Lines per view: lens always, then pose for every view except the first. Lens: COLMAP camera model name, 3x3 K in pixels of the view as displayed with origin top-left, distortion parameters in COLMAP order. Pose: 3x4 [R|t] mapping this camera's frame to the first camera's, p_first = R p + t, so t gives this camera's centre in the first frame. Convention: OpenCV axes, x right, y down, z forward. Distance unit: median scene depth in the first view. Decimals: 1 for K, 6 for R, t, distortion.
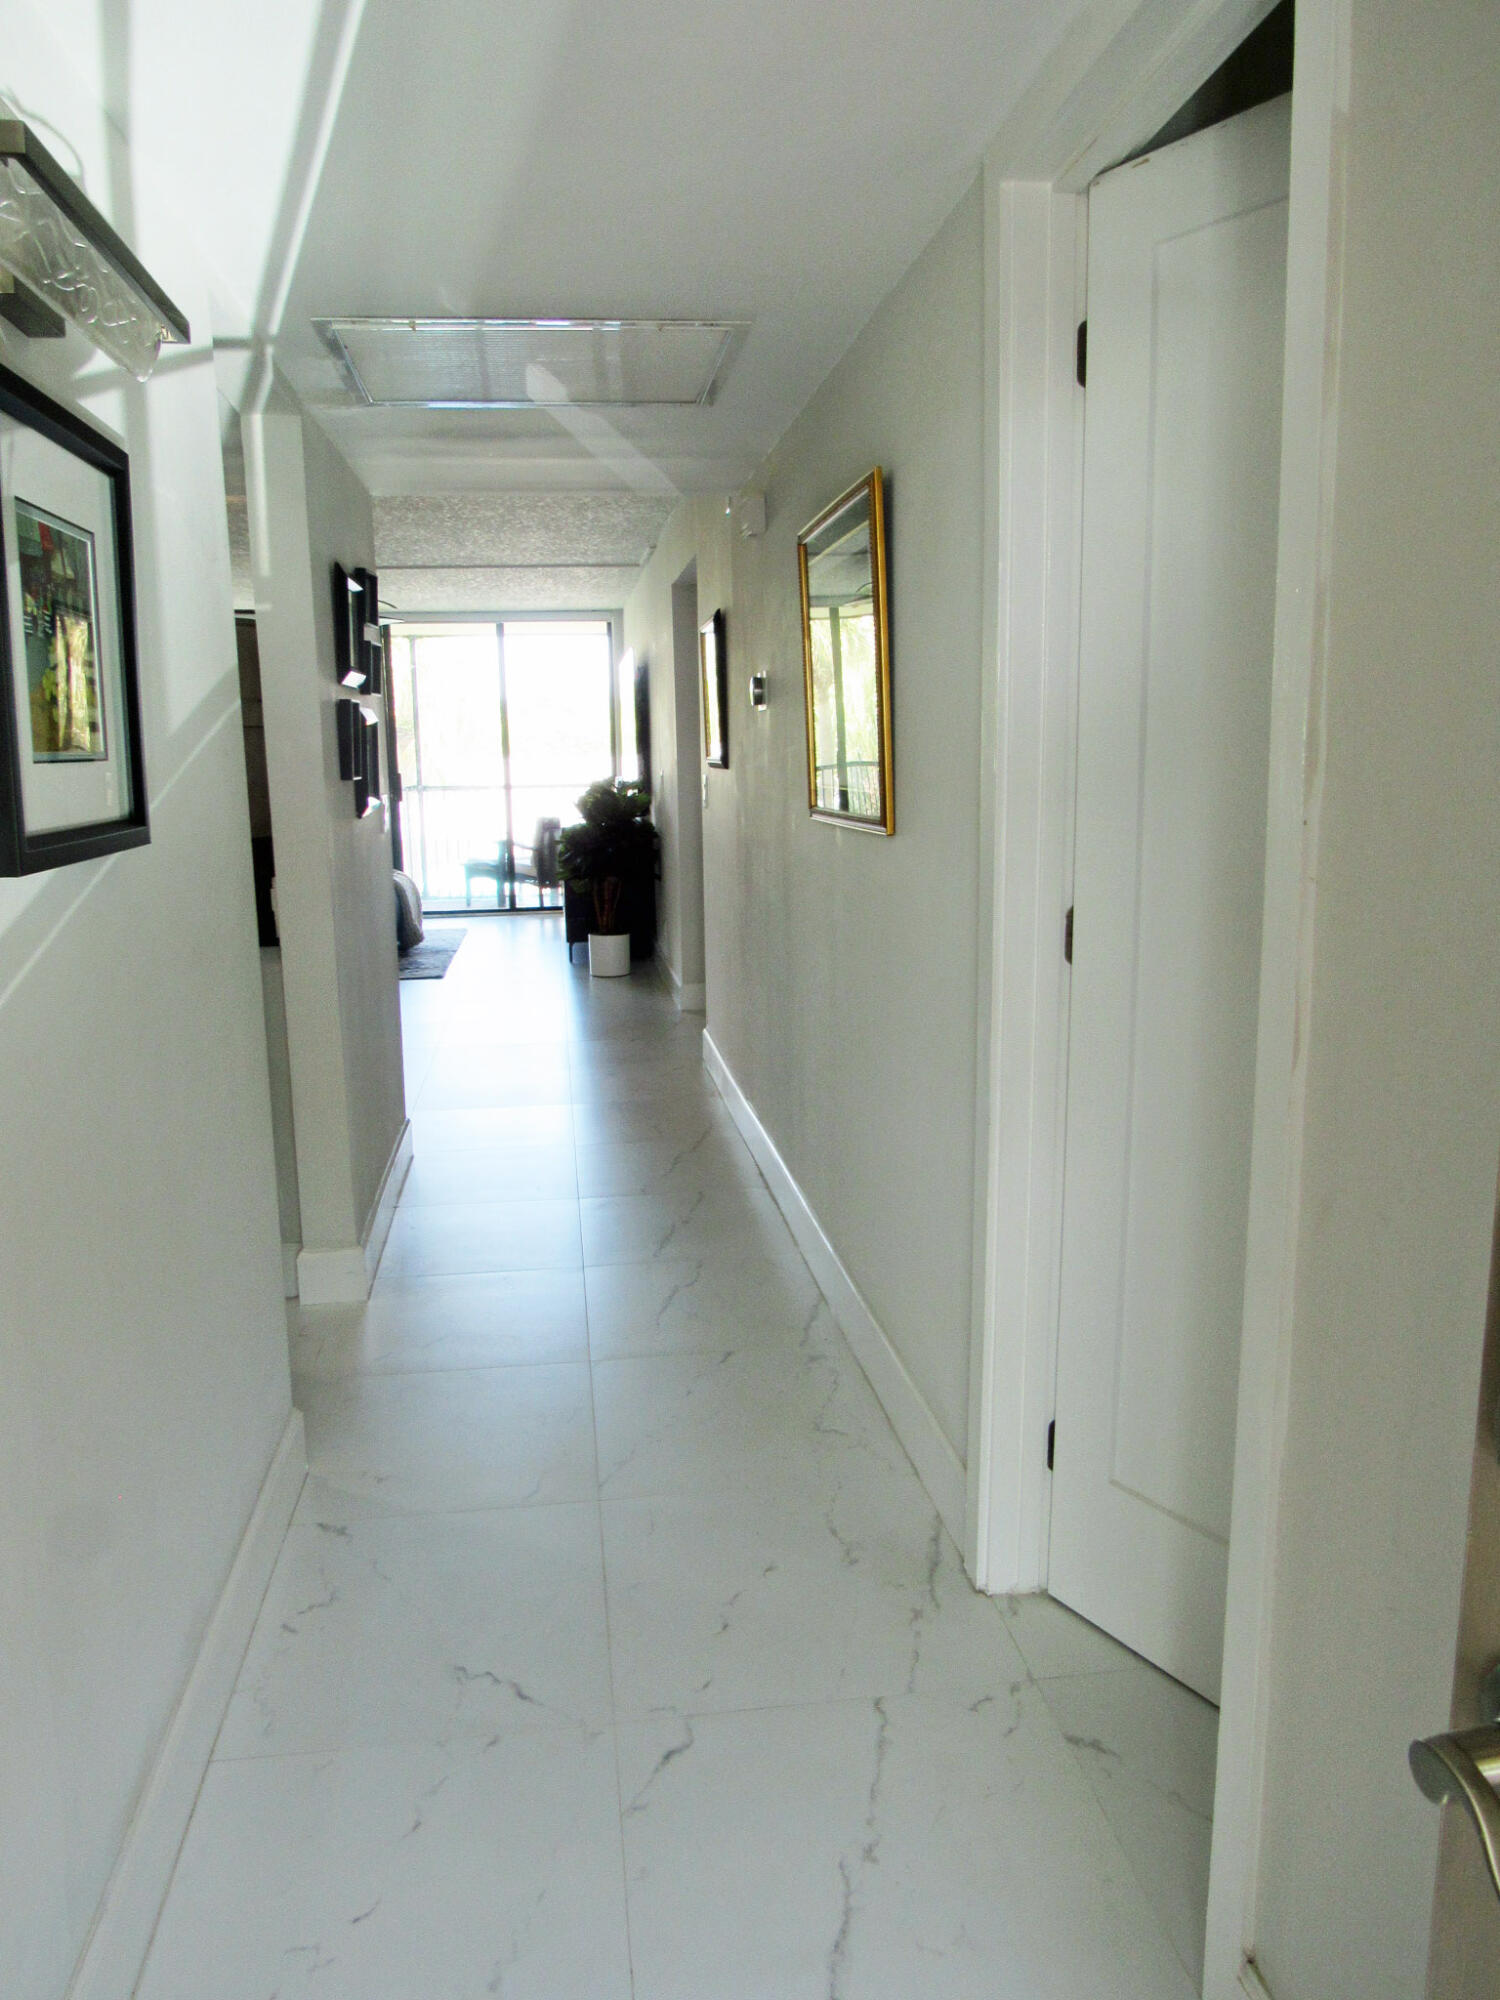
lens RADIAL K [[1433.4, 0, 750.0], [0, 1433.4, 1000.0], [0, 0, 1]] dist [-0.032664, 0.023268]
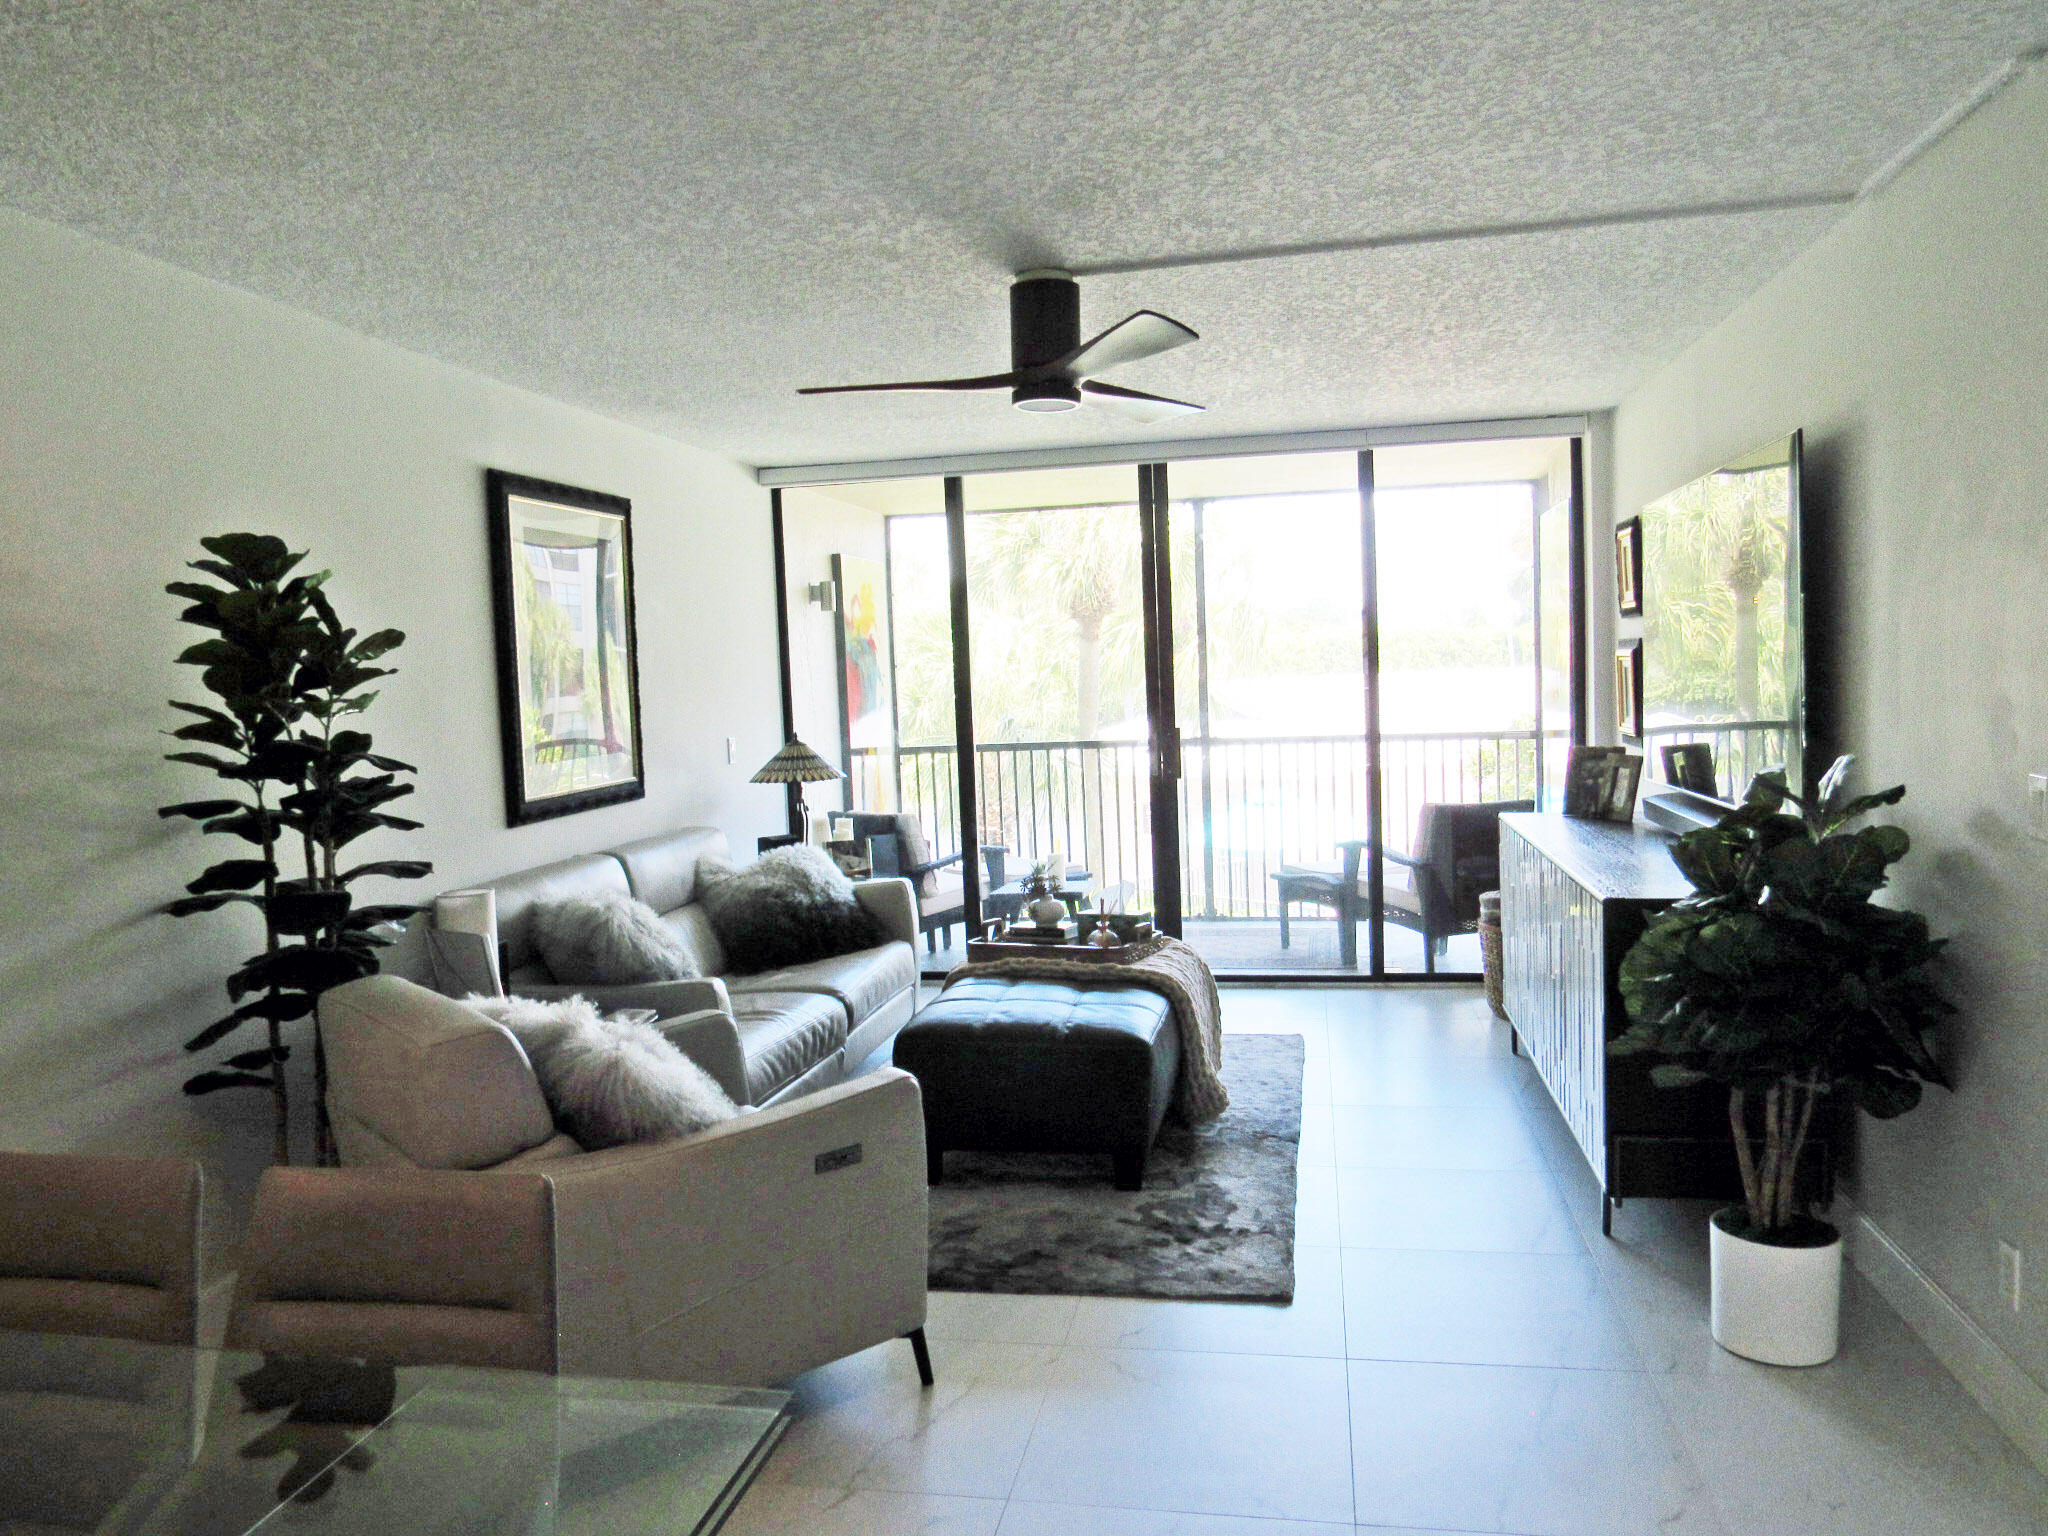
lens RADIAL K [[1467.8, 0, 1023.8], [0, 1467.8, 773.0], [0, 0, 1]] dist [-0.032664, 0.023268]
pose [[0.946407, 0.010020, -0.322820, -0.114429], [-0.041365, 0.995048, -0.090384, -0.084473], [0.320316, 0.098894, 0.942135, 0.435905]]
